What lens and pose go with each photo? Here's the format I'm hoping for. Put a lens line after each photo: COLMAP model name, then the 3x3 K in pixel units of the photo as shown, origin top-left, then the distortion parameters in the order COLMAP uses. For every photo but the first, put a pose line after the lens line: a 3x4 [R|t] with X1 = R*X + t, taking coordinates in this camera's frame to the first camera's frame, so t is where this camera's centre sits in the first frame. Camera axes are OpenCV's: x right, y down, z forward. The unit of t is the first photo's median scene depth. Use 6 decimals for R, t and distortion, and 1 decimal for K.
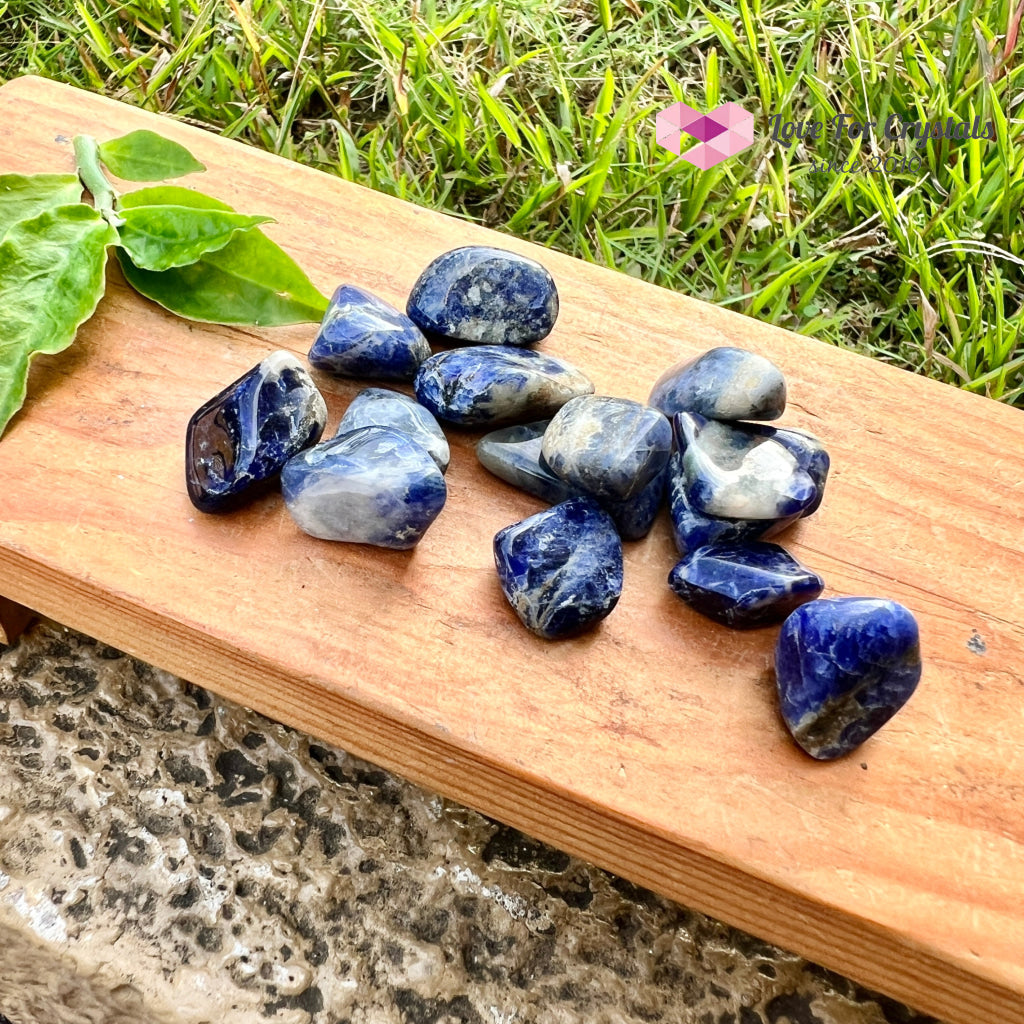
lens RADIAL K [[1085.7, 0, 506.0], [0, 1085.7, 509.3], [0, 0, 1]] dist [0.000768, -0.018166]
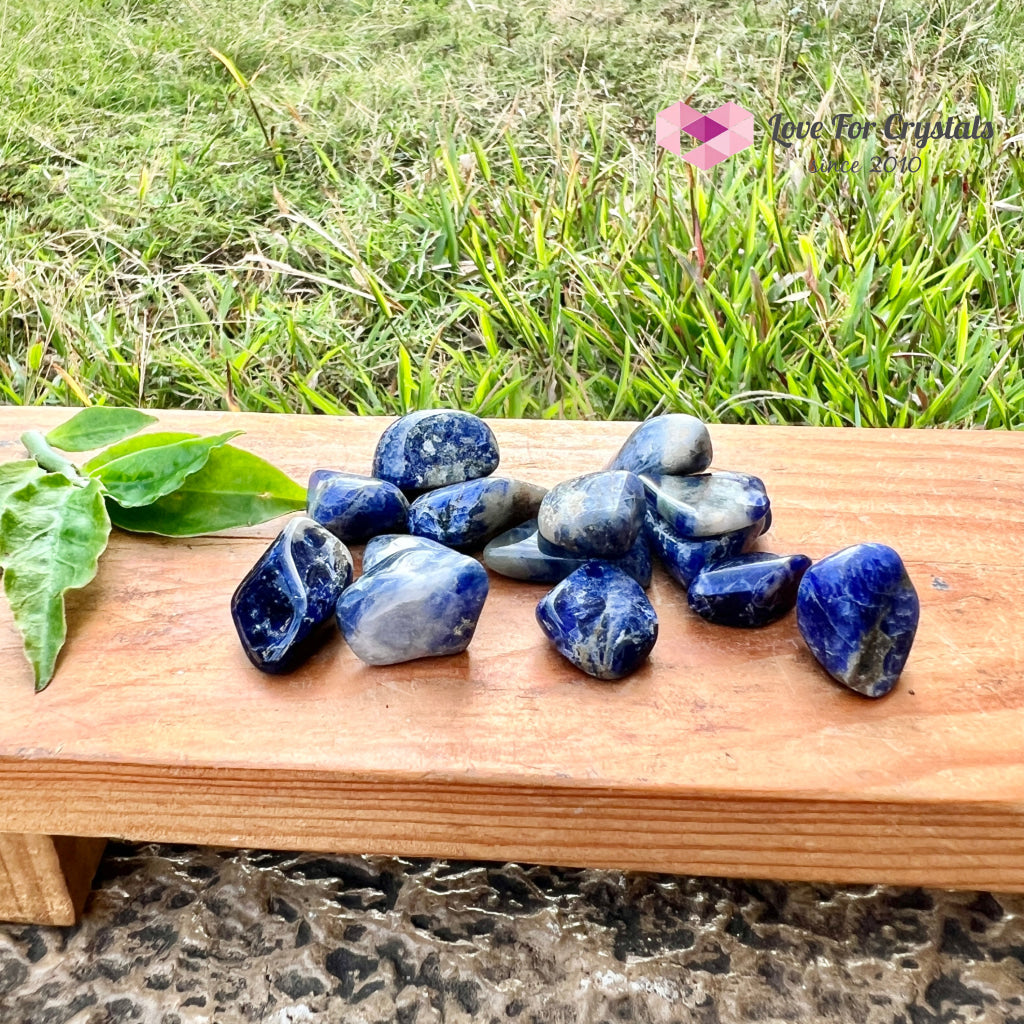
lens RADIAL K [[1138.8, 0, 512.0], [0, 1138.8, 512.0], [0, 0, 1]] dist [-0.007848, 0.009953]
pose [[0.924834, -0.287052, 0.249567, -0.274941], [0.353720, 0.890306, -0.286771, 0.243816], [-0.139873, 0.353492, 0.924921, -0.095271]]
